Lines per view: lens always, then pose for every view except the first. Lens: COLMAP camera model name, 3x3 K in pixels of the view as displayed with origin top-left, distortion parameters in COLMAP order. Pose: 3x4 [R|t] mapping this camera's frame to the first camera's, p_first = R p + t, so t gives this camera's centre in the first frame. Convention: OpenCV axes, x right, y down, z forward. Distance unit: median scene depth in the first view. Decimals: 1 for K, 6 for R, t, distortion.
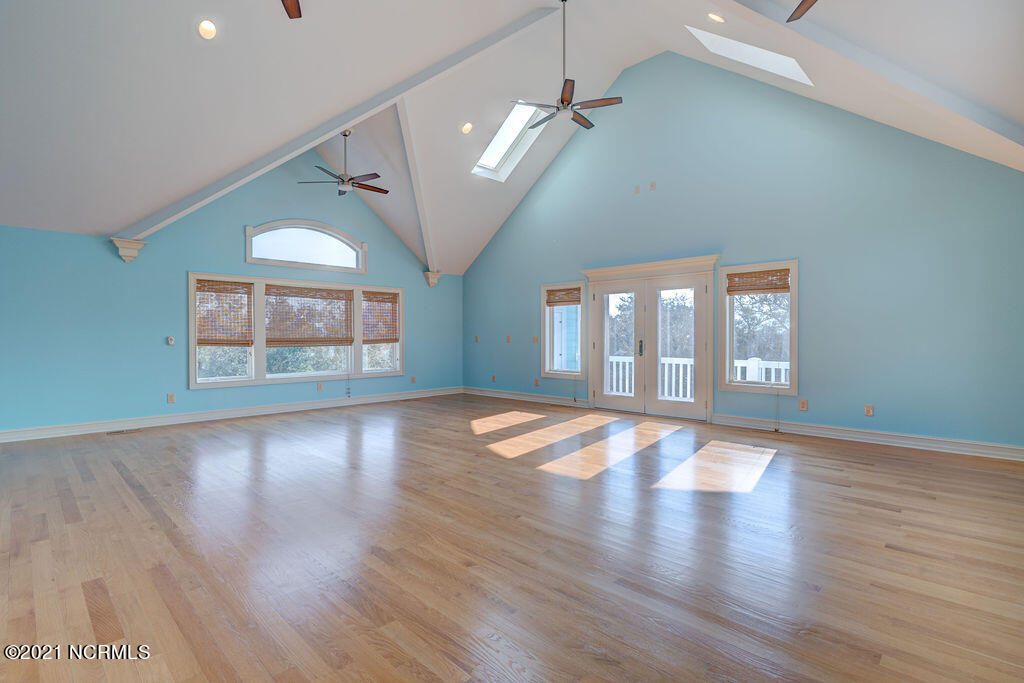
lens RADIAL K [[488.2, 0, 506.3], [0, 488.2, 339.8], [0, 0, 1]] dist [-0.013042, 0.003833]
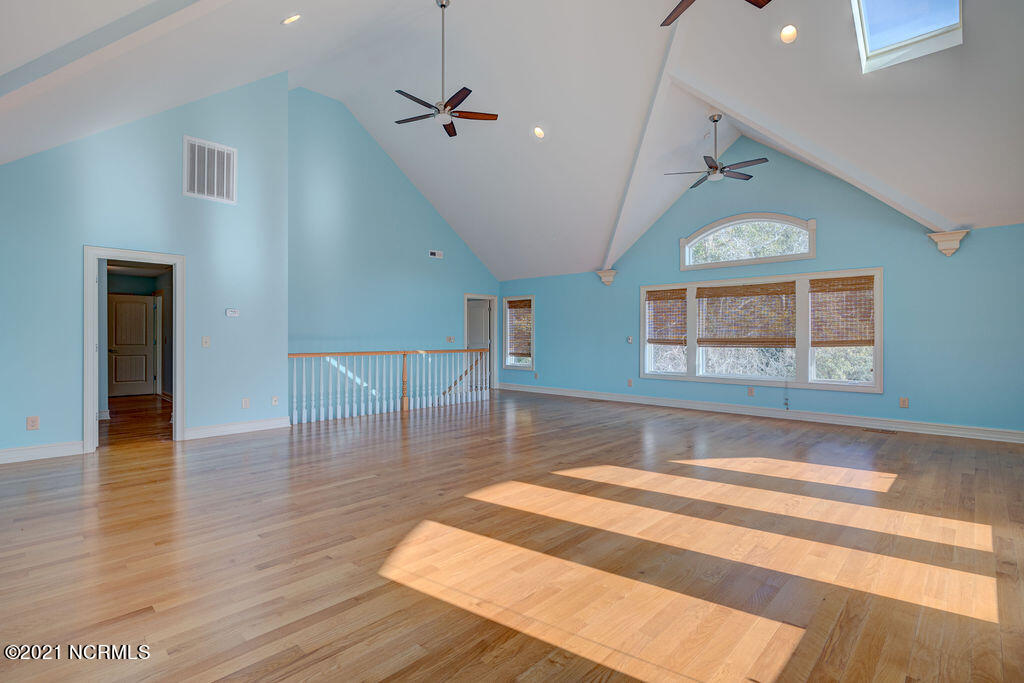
lens RADIAL K [[488.2, 0, 508.3], [0, 488.2, 338.2], [0, 0, 1]] dist [-0.013042, 0.003833]
pose [[0.002130, 0.008748, -0.999959, 0.569424], [-0.007819, 0.999931, 0.008731, -0.009540], [0.999967, 0.007800, 0.002198, 0.572244]]
